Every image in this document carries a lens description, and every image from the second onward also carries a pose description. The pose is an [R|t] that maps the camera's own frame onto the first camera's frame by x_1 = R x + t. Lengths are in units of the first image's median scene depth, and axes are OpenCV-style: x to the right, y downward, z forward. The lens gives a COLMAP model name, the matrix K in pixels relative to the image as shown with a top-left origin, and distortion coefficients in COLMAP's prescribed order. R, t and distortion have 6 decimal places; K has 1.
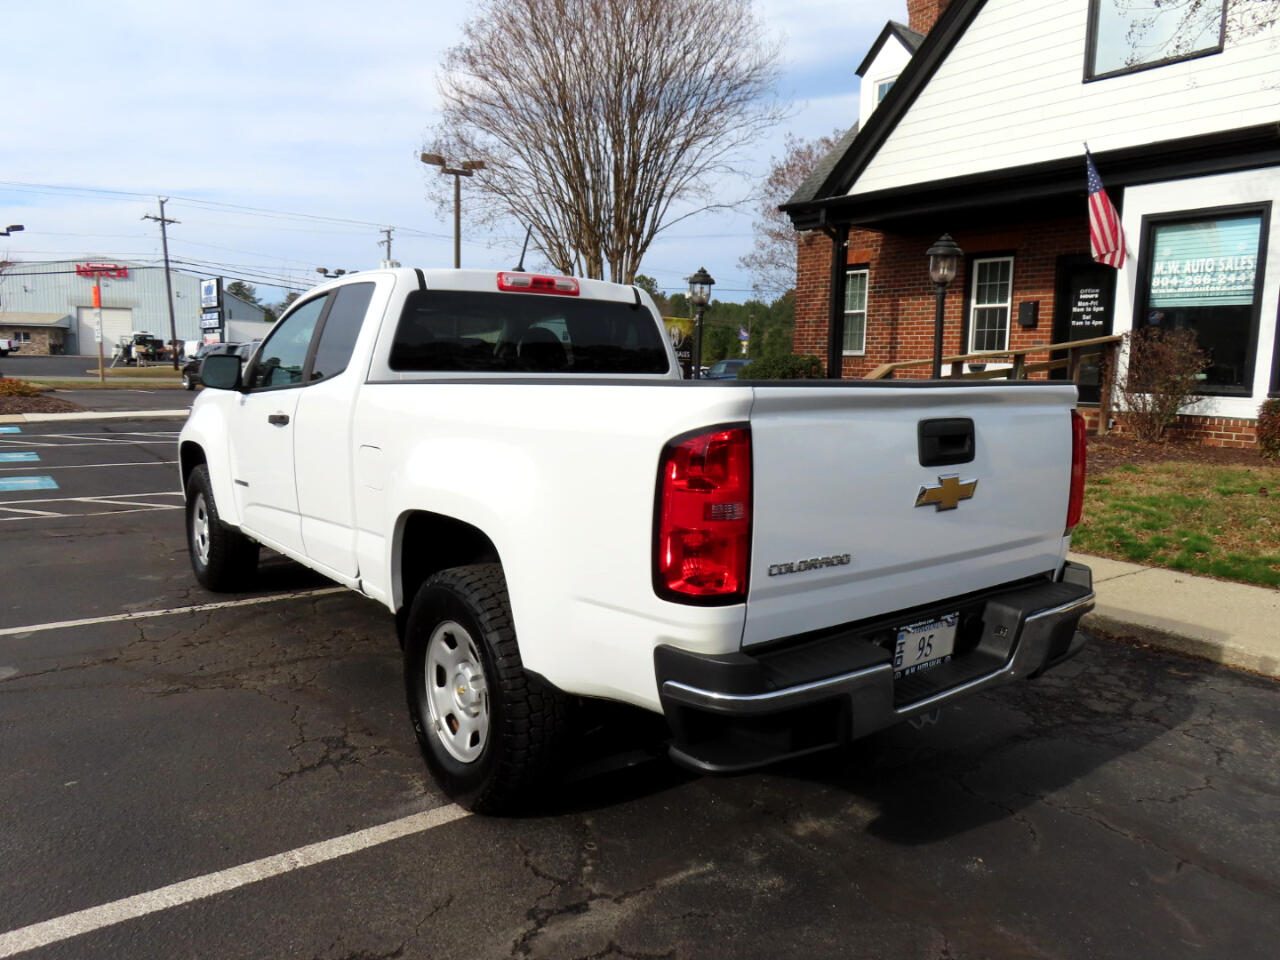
lens RADIAL K [[920.7, 0, 642.8], [0, 920.7, 483.8], [0, 0, 1]] dist [-0.016184, 0.013087]
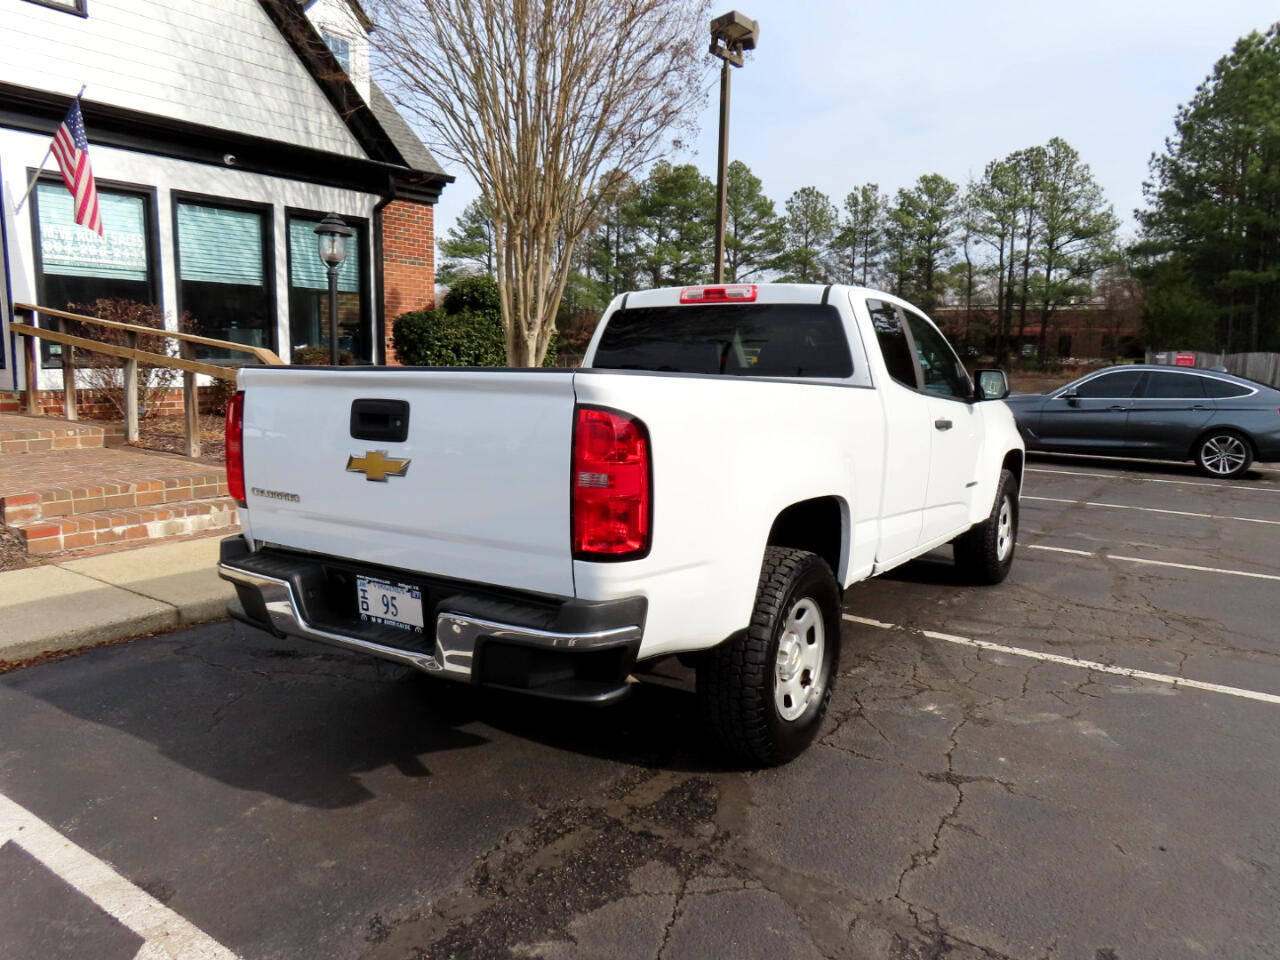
lens RADIAL K [[920.7, 0, 638.9], [0, 920.7, 485.3], [0, 0, 1]] dist [-0.016184, 0.013087]
pose [[-0.310463, -0.162429, 0.936605, -0.528381], [0.099031, 0.974405, 0.201811, -0.116568], [-0.945413, 0.155408, -0.286431, 0.759820]]
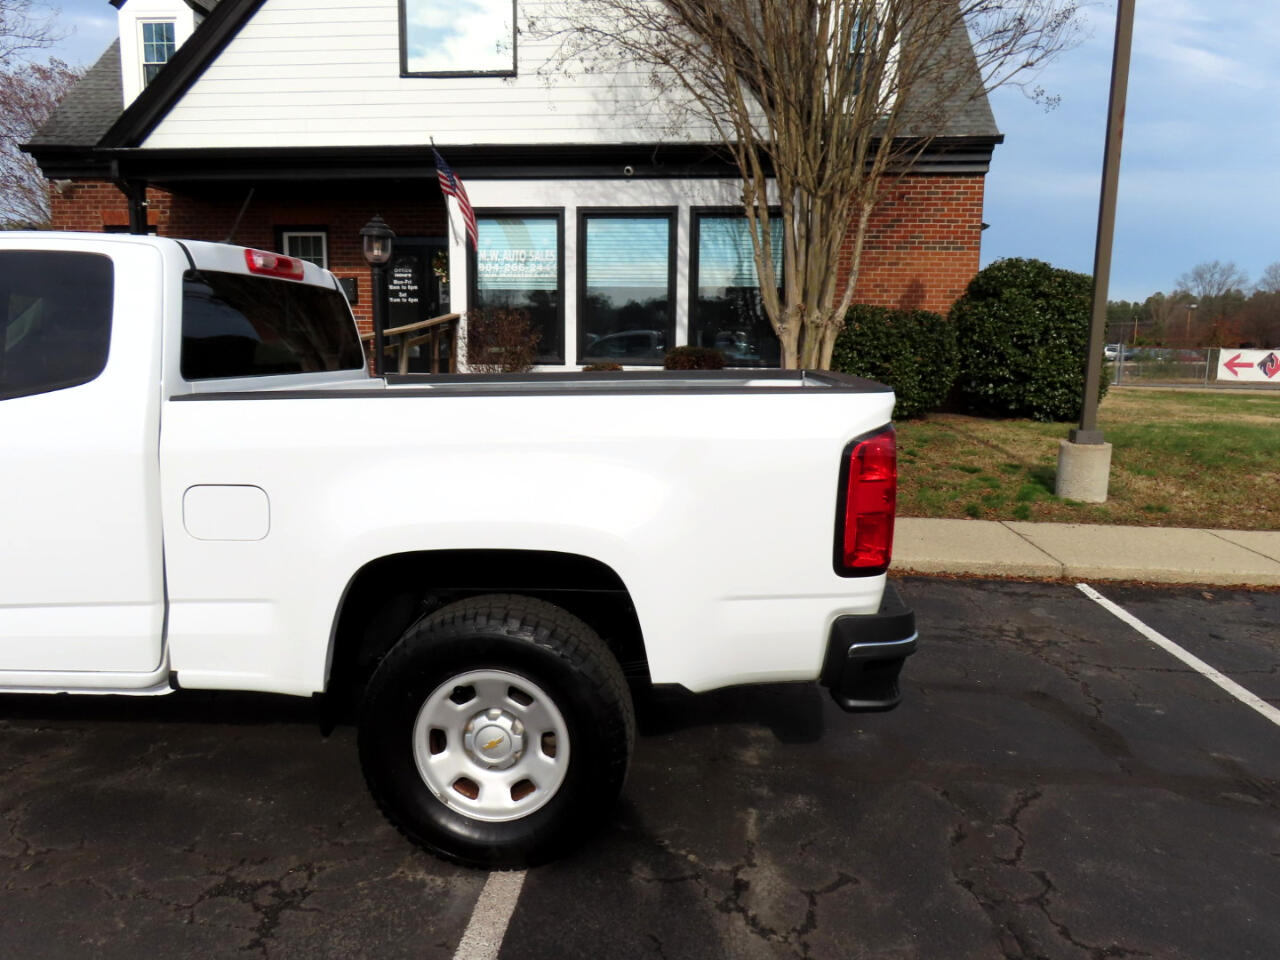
lens RADIAL K [[920.7, 0, 646.8], [0, 920.7, 480.4], [0, 0, 1]] dist [-0.016184, 0.013087]
pose [[0.665312, -0.121510, 0.736611, -0.190225], [0.098760, 0.992319, 0.074490, -0.020287], [-0.740005, 0.023188, 0.672202, 0.077757]]
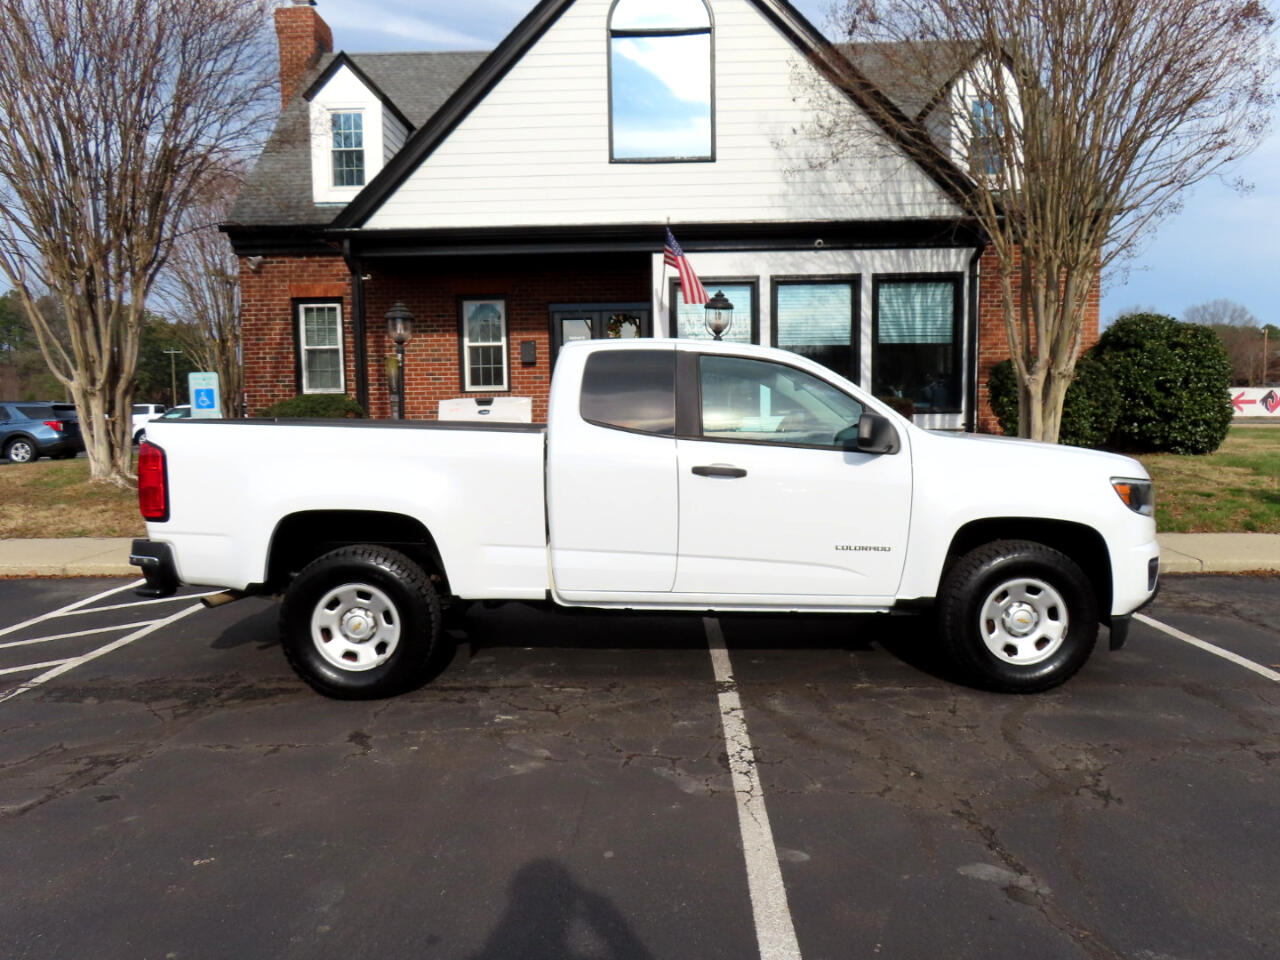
lens RADIAL K [[920.7, 0, 639.7], [0, 920.7, 480.6], [0, 0, 1]] dist [-0.016184, 0.013087]
pose [[0.615780, -0.099605, 0.781597, -0.509078], [0.127113, 0.991542, 0.026214, -0.054898], [-0.777597, 0.083209, 0.623233, 0.270388]]
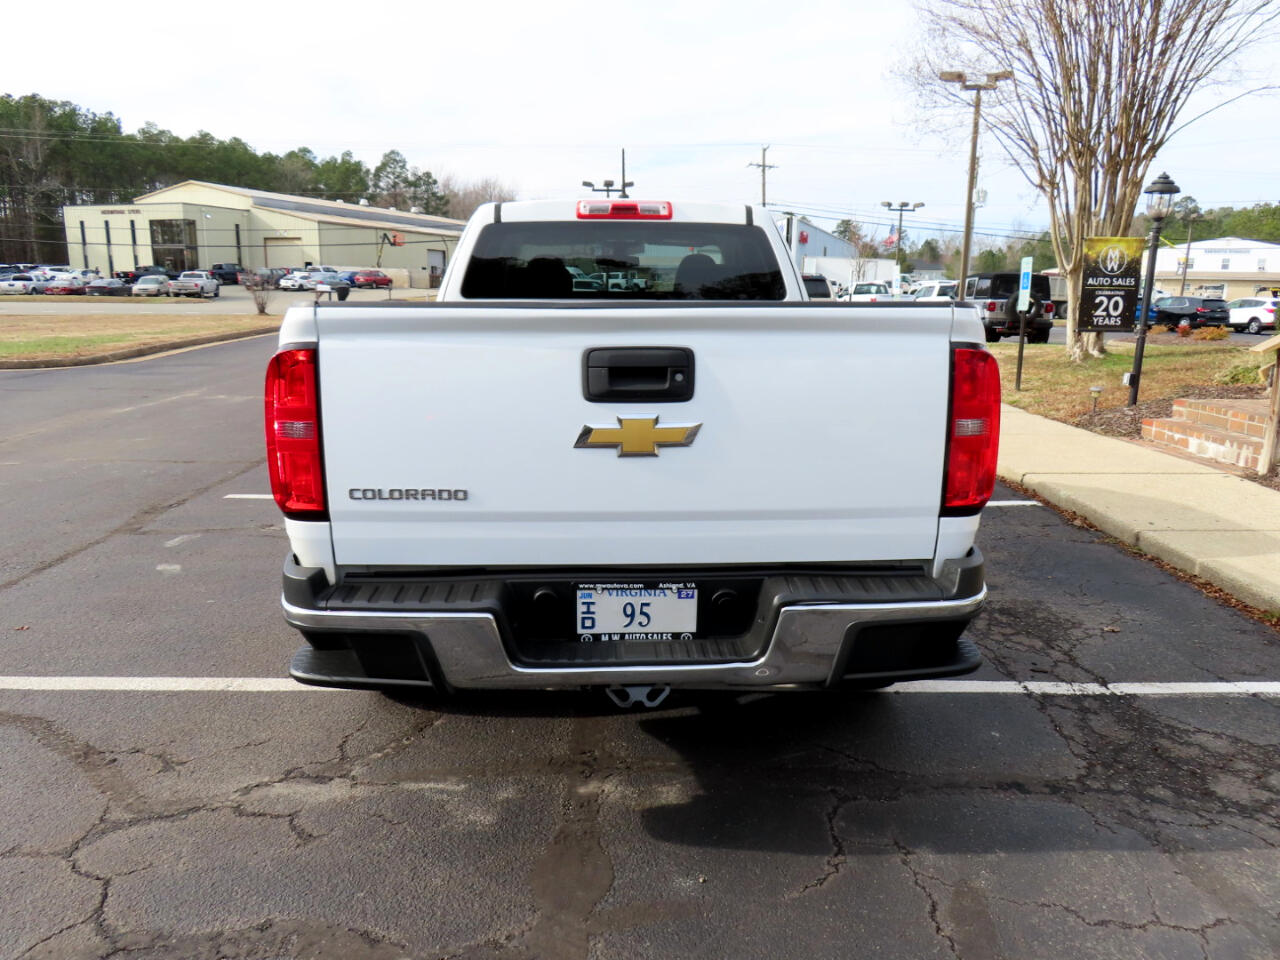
lens RADIAL K [[920.7, 0, 644.3], [0, 920.7, 480.8], [0, 0, 1]] dist [-0.016184, 0.013087]
pose [[0.809980, 0.107343, -0.576549, 0.187063], [-0.068986, 0.993720, 0.088097, -0.005510], [0.582385, -0.031583, 0.812299, 0.072494]]
